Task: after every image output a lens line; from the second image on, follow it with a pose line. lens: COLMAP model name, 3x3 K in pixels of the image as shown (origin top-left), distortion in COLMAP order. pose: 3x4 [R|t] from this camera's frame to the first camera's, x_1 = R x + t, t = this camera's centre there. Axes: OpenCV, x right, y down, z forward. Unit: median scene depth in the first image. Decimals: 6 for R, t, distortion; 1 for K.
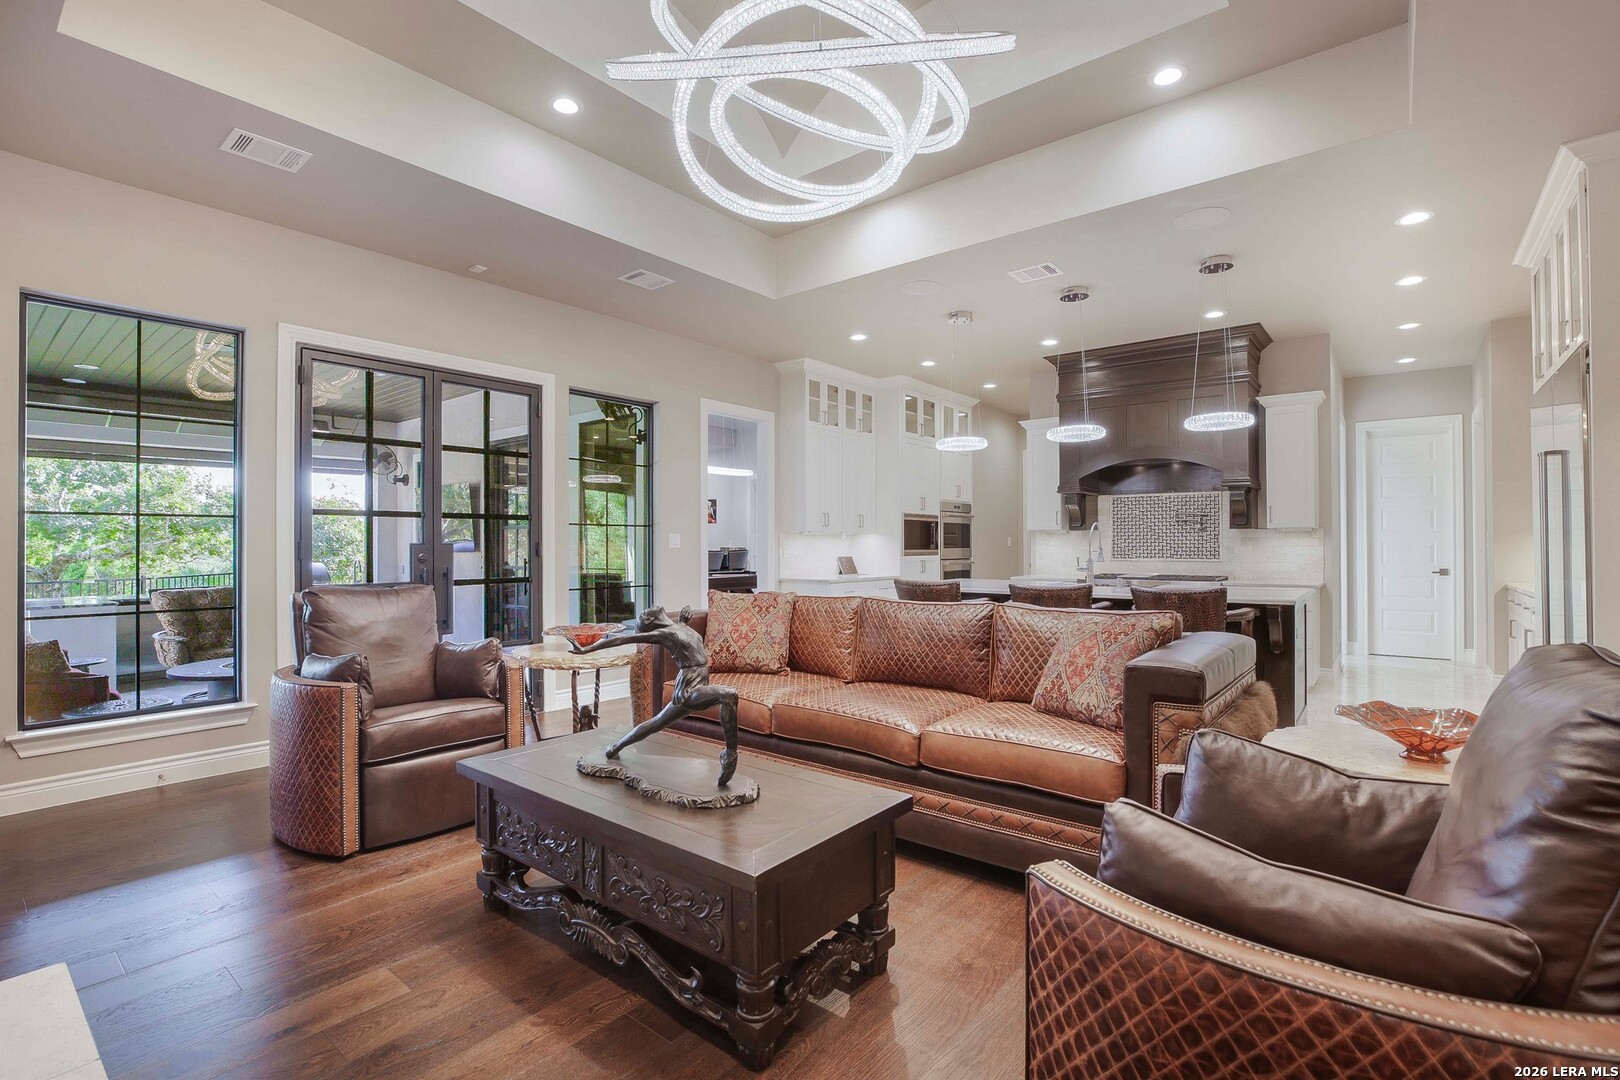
lens RADIAL K [[748.6, 0, 803.8], [0, 748.6, 540.7], [0, 0, 1]] dist [-0.045789, 0.012855]
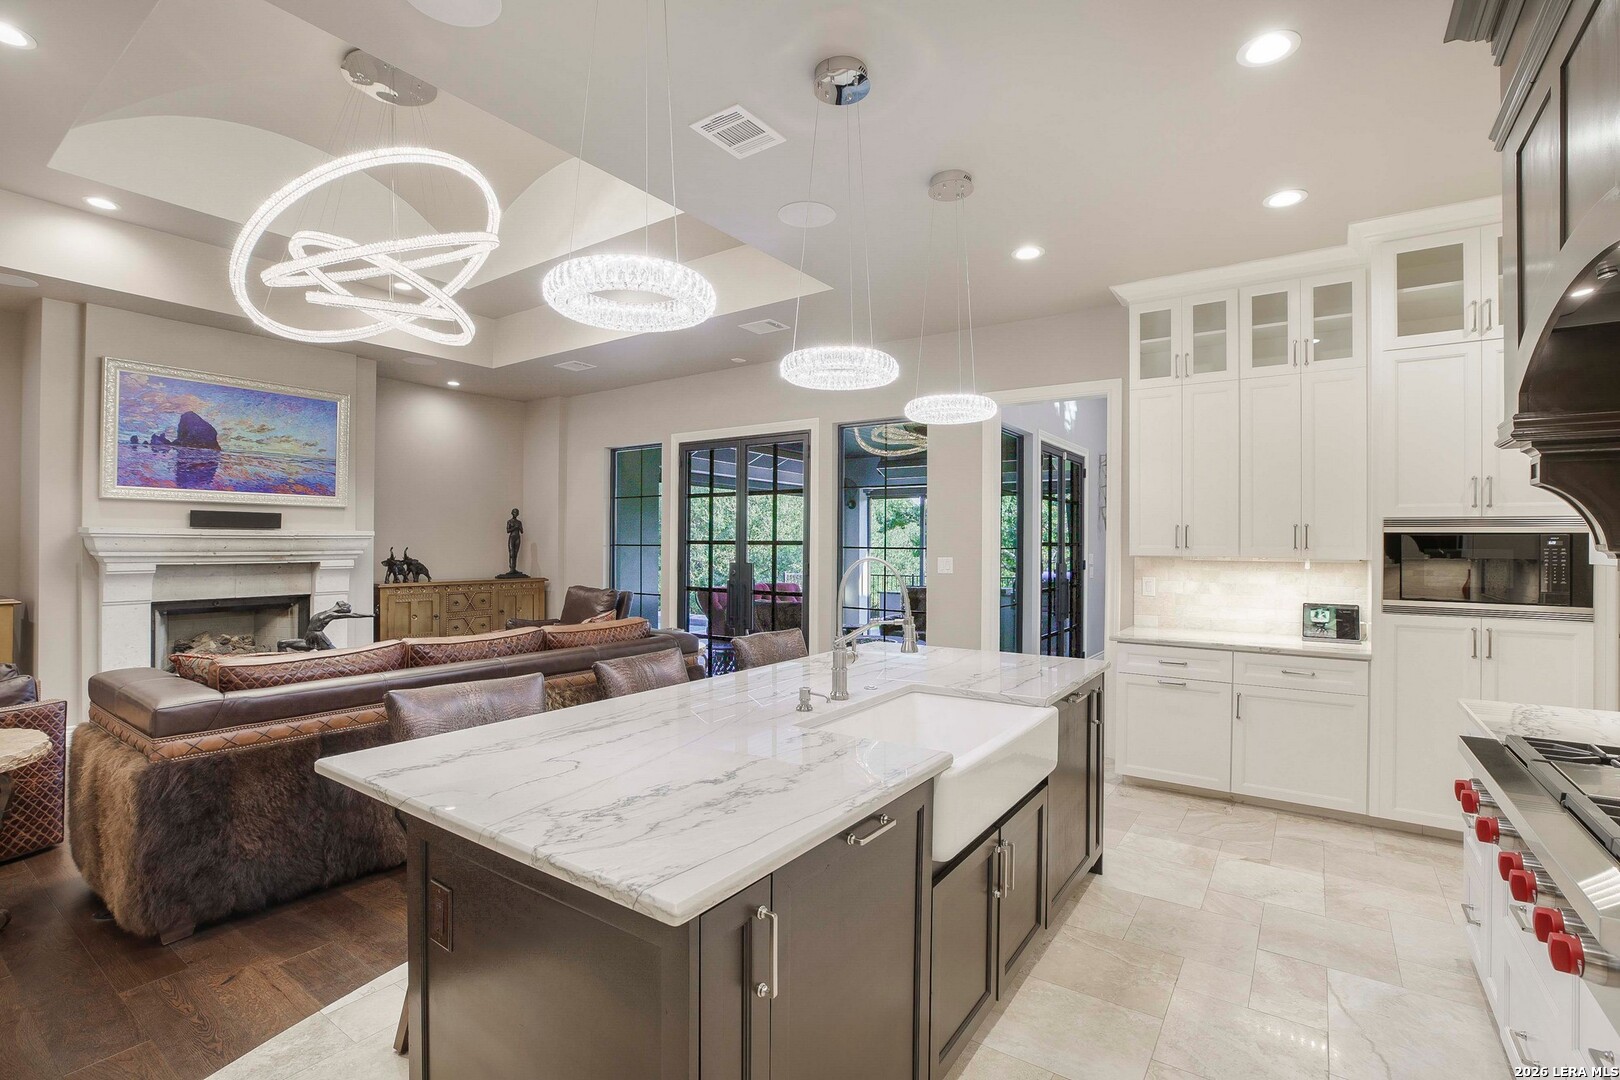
lens RADIAL K [[748.6, 0, 815.5], [0, 748.6, 536.6], [0, 0, 1]] dist [-0.045789, 0.012855]
pose [[0.085638, -0.007817, -0.996296, 0.596203], [-0.003501, 0.999961, -0.008147, -0.022949], [0.996320, 0.004186, 0.085607, 0.672044]]
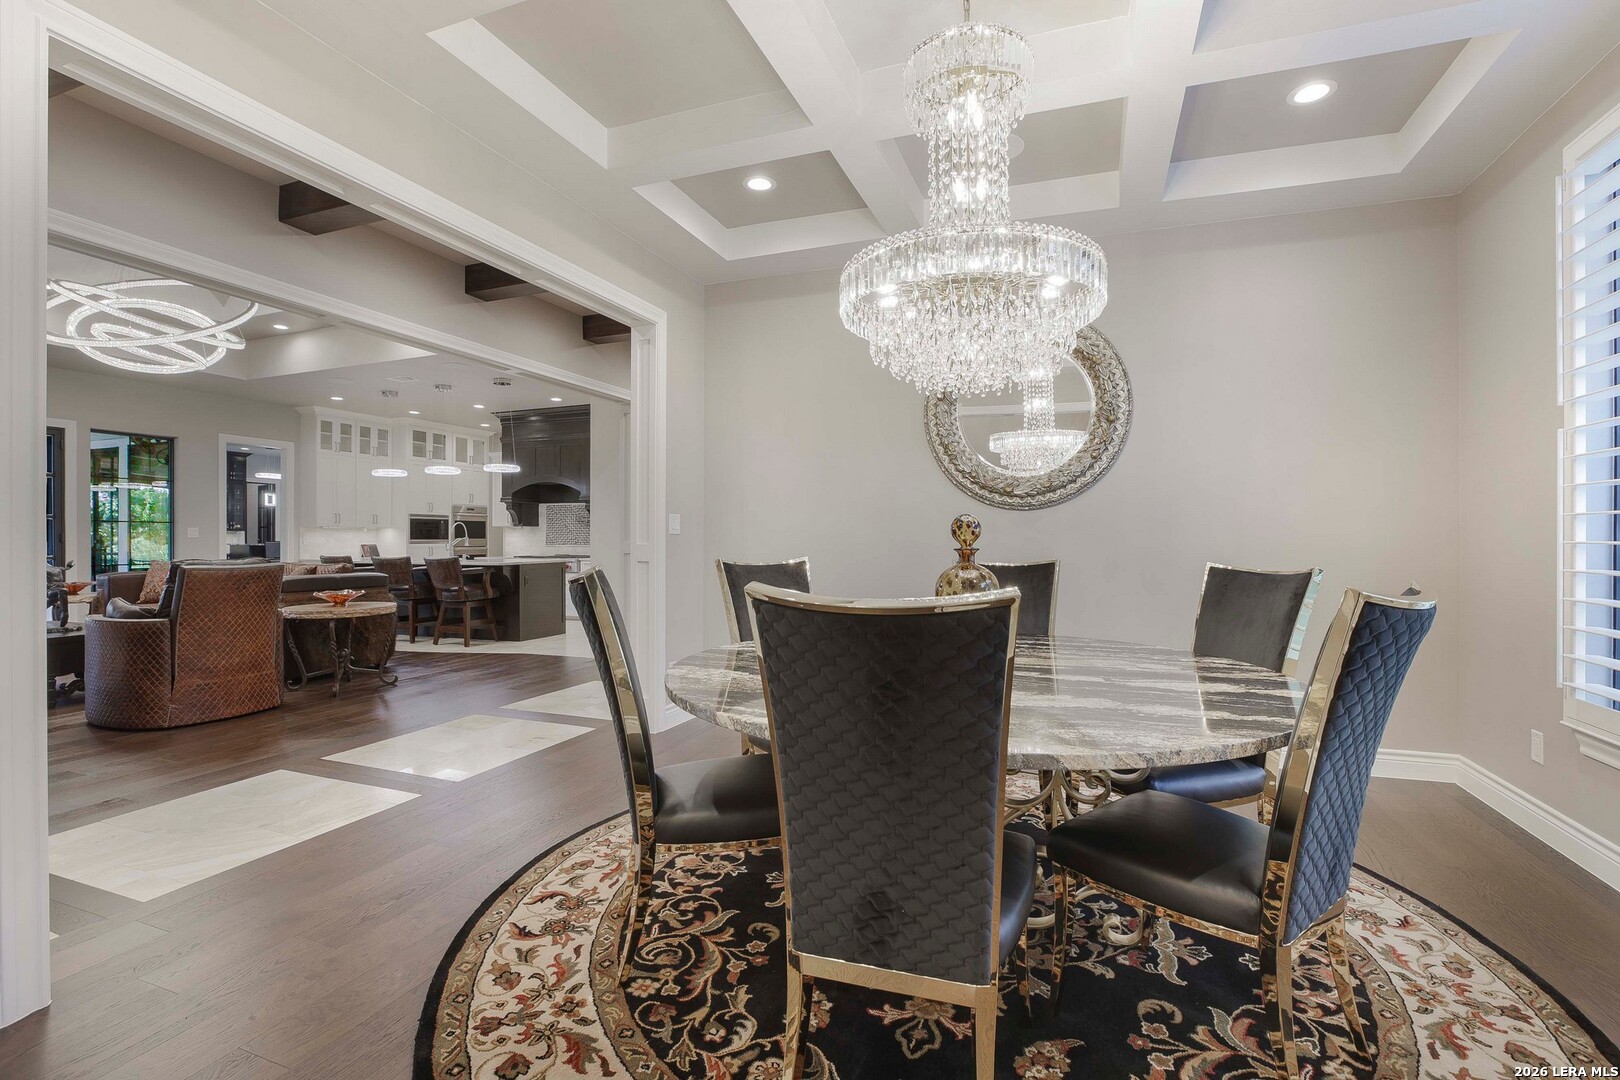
lens RADIAL K [[748.6, 0, 820.3], [0, 748.6, 541.3], [0, 0, 1]] dist [-0.045789, 0.012855]
pose [[0.944594, -0.001500, 0.328237, 0.446827], [-0.000971, 0.999972, 0.007363, 0.004683], [-0.328239, -0.007274, 0.944567, -0.641836]]
